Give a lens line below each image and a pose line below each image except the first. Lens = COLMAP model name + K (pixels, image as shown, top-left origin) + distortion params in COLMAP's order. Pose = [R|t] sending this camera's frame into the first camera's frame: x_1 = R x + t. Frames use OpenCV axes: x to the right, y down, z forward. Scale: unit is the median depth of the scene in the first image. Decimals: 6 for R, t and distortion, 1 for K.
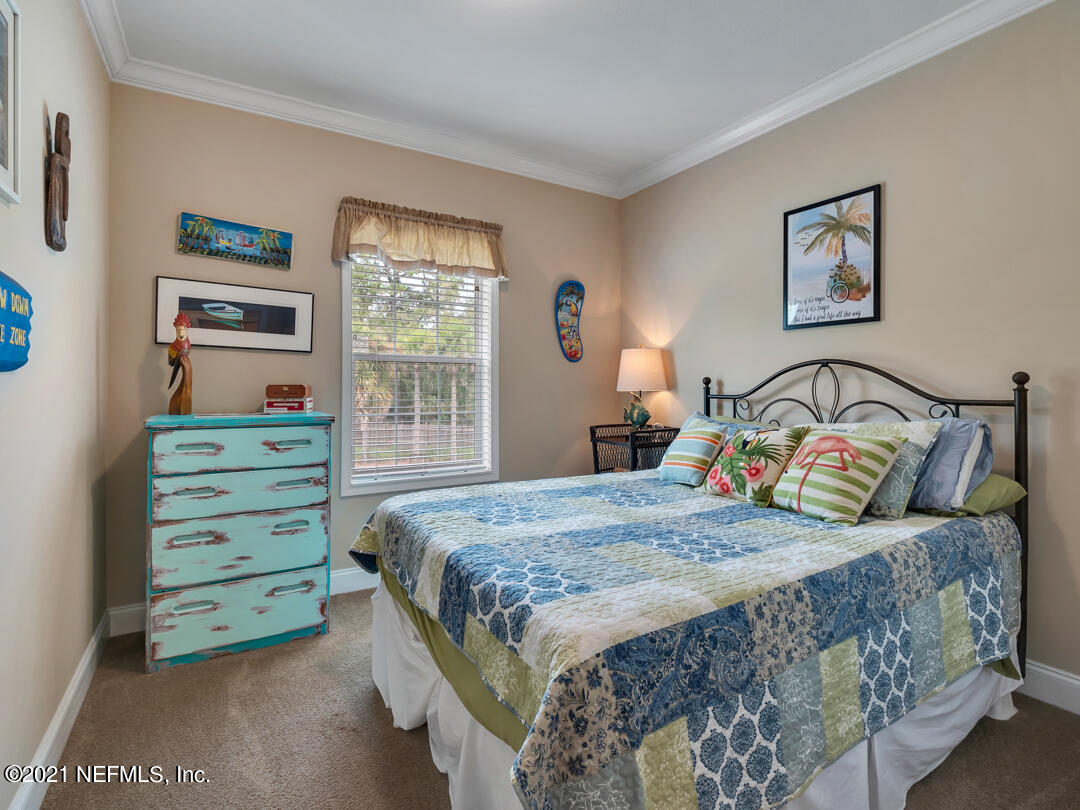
lens RADIAL K [[531.2, 0, 531.2], [0, 531.2, 406.0], [0, 0, 1]] dist [0.015956, -0.012127]
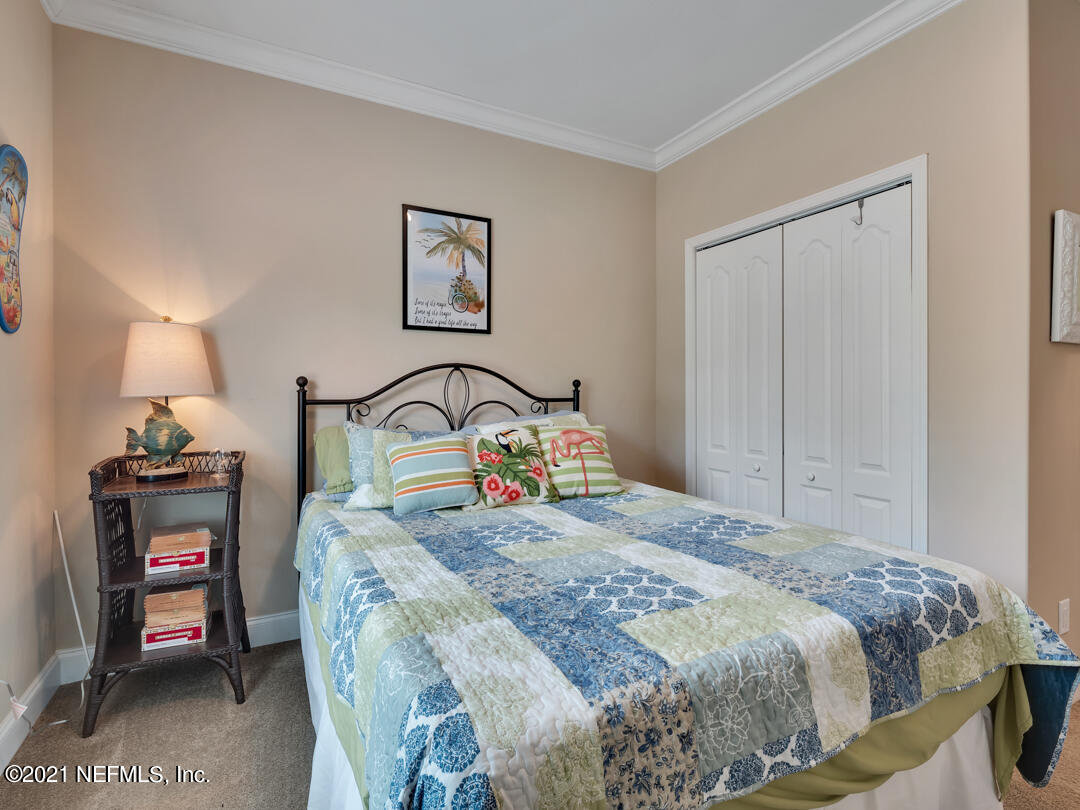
lens RADIAL K [[531.2, 0, 531.2], [0, 531.2, 406.0], [0, 0, 1]] dist [0.015956, -0.012127]
pose [[0.052315, -0.032850, 0.998090, -0.510294], [0.036107, 0.998868, 0.030983, -0.030242], [-0.997978, 0.034417, 0.053442, 0.809277]]
